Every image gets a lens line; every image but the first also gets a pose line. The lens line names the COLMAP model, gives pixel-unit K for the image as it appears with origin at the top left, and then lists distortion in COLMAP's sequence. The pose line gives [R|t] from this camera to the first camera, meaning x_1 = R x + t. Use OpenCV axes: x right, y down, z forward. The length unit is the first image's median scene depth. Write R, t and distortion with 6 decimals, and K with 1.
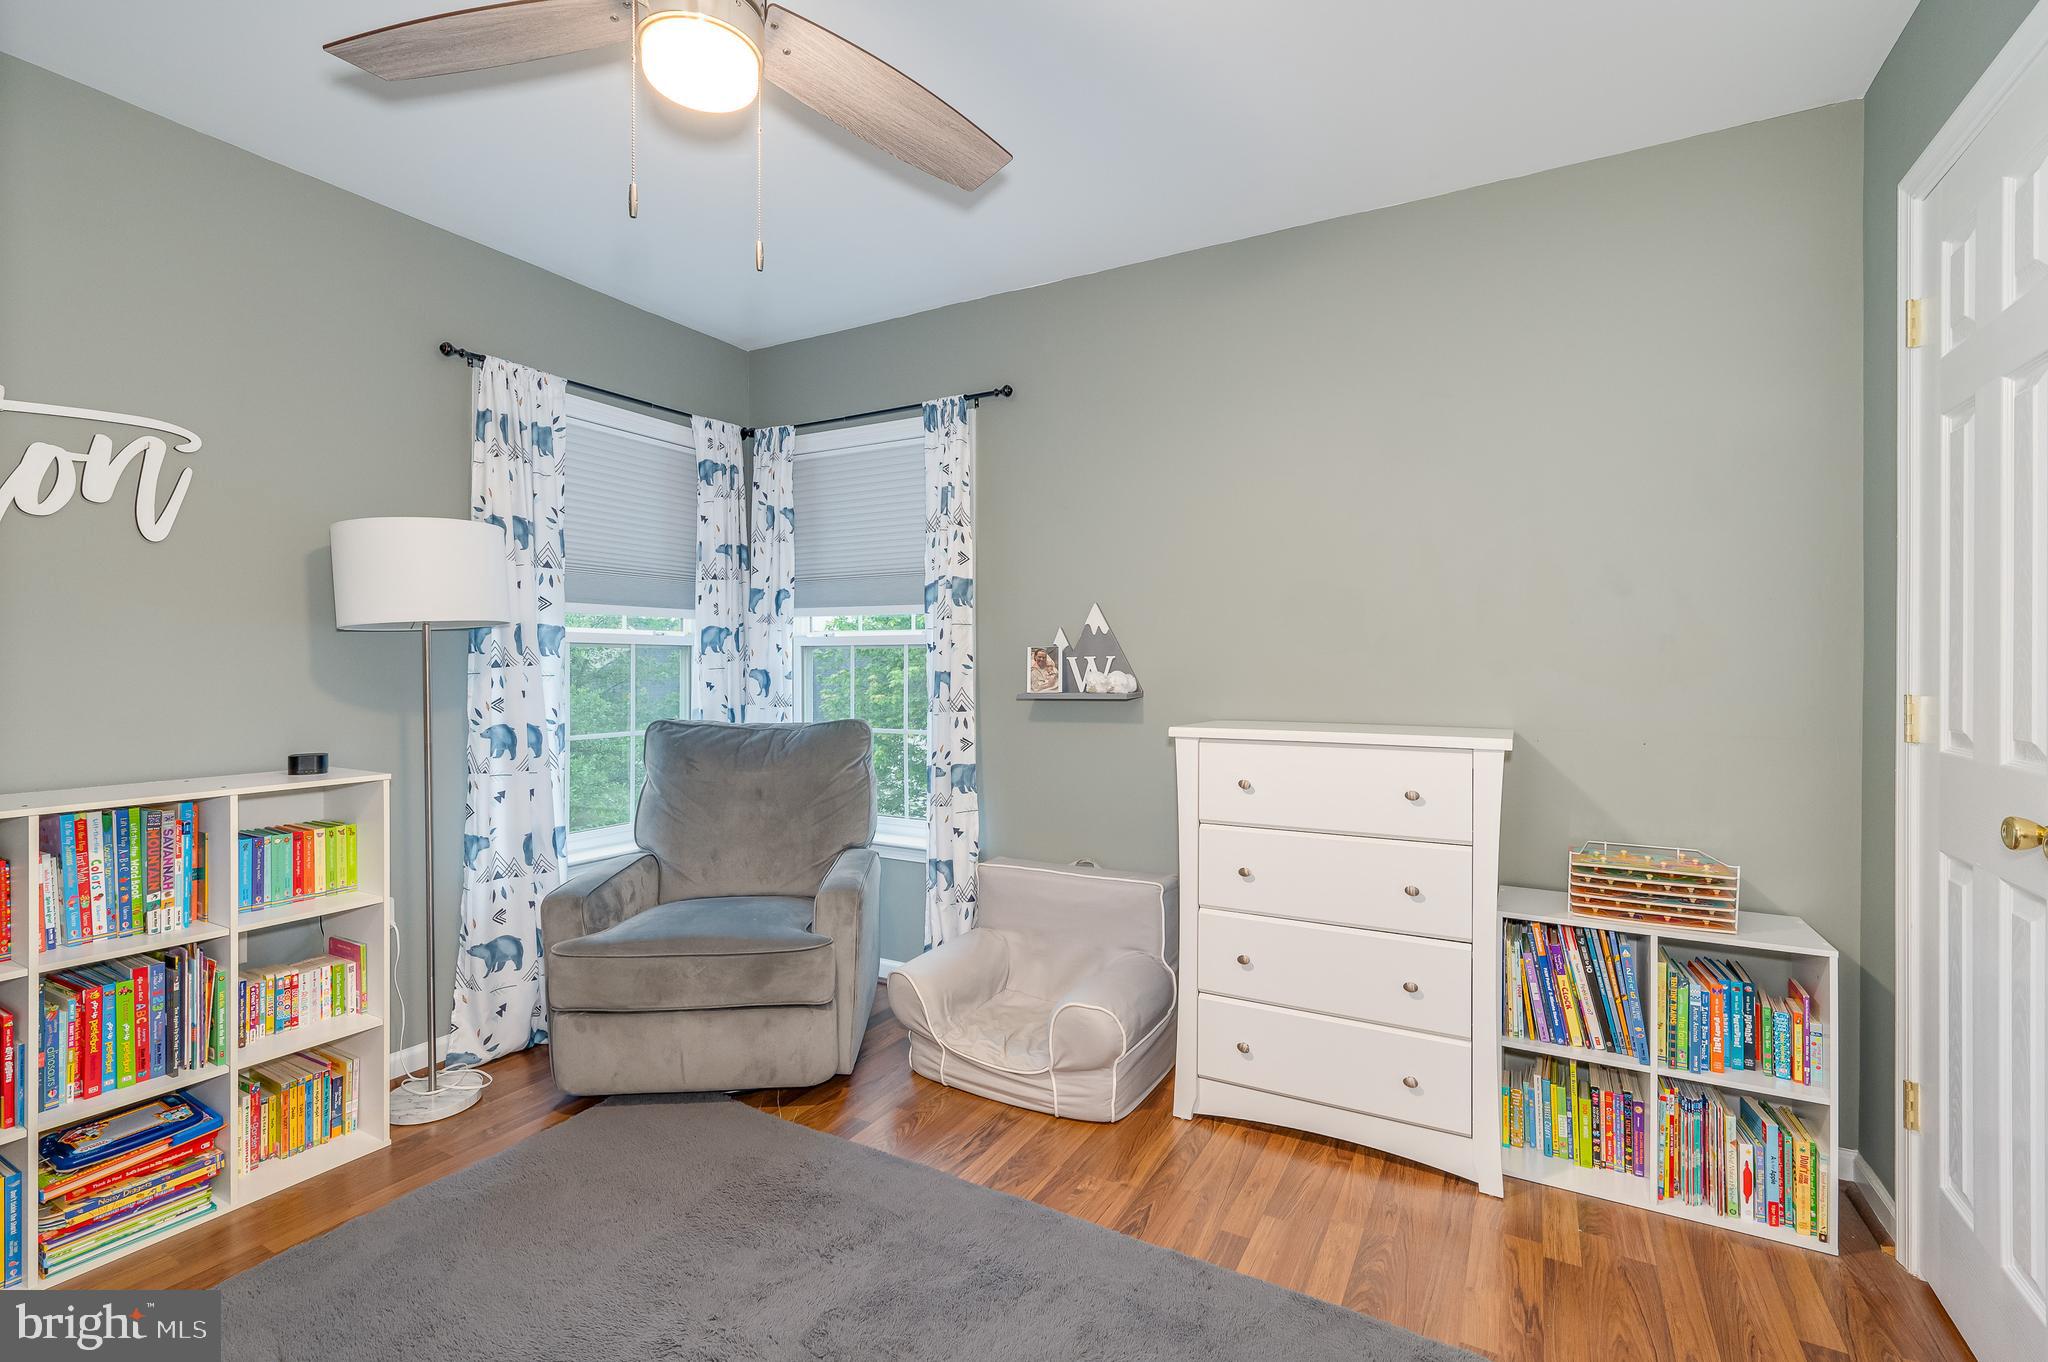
lens RADIAL K [[911.3, 0, 1016.9], [0, 911.3, 665.2], [0, 0, 1]] dist [-0.001435, 0.000578]
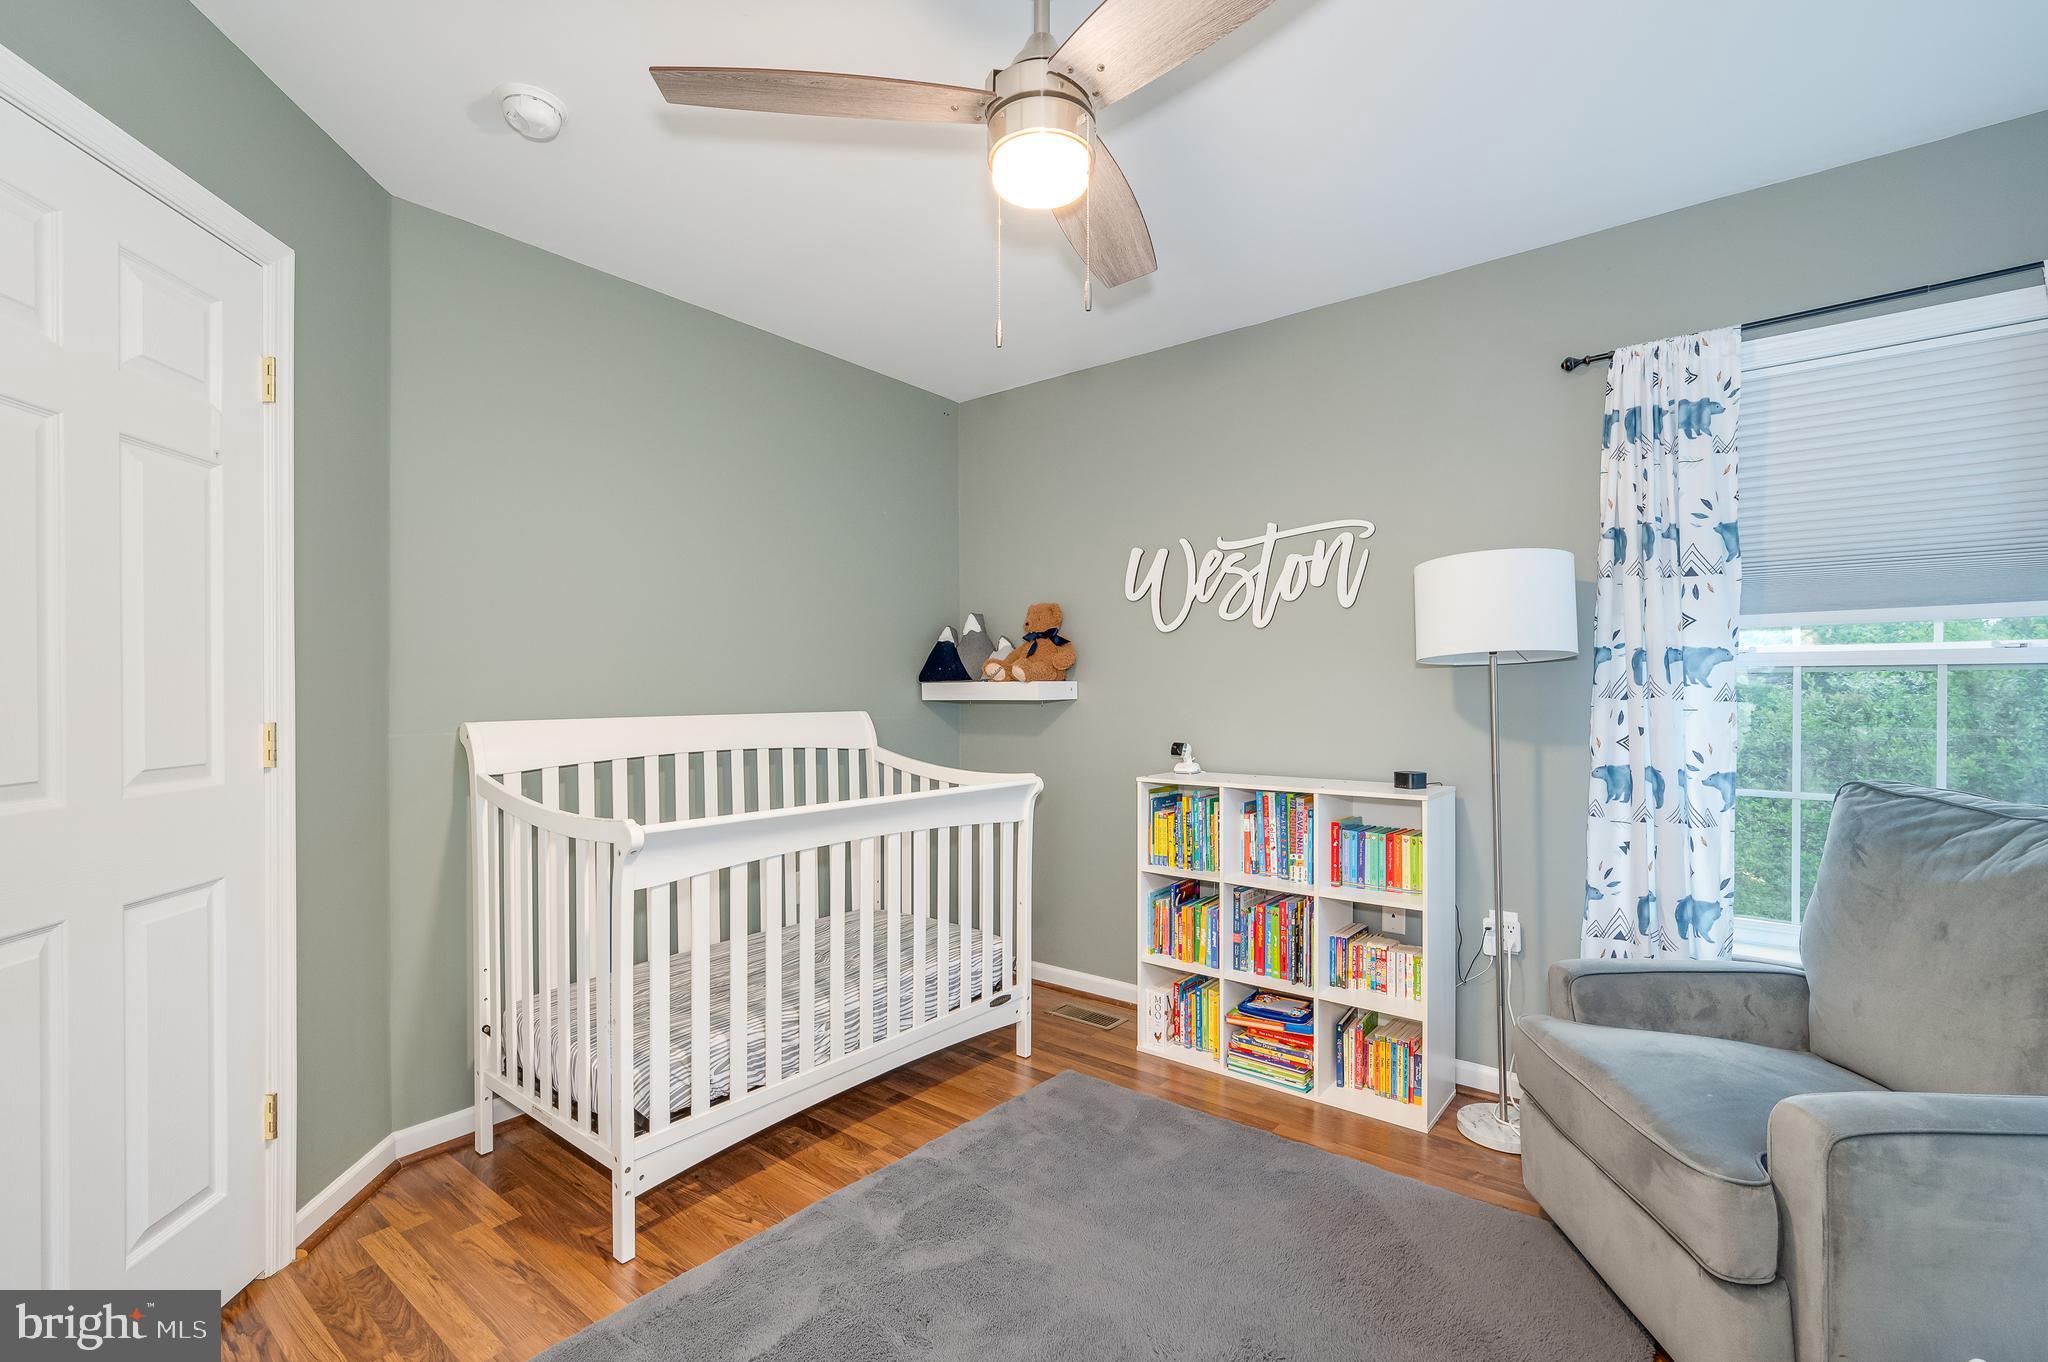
lens RADIAL K [[911.3, 0, 1018.5], [0, 911.3, 690.8], [0, 0, 1]] dist [-0.001435, 0.000578]
pose [[-0.166388, -0.003063, -0.986056, 0.489646], [0.000629, 0.999995, -0.003212, -0.004445], [0.986060, -0.001155, -0.166385, 0.712226]]
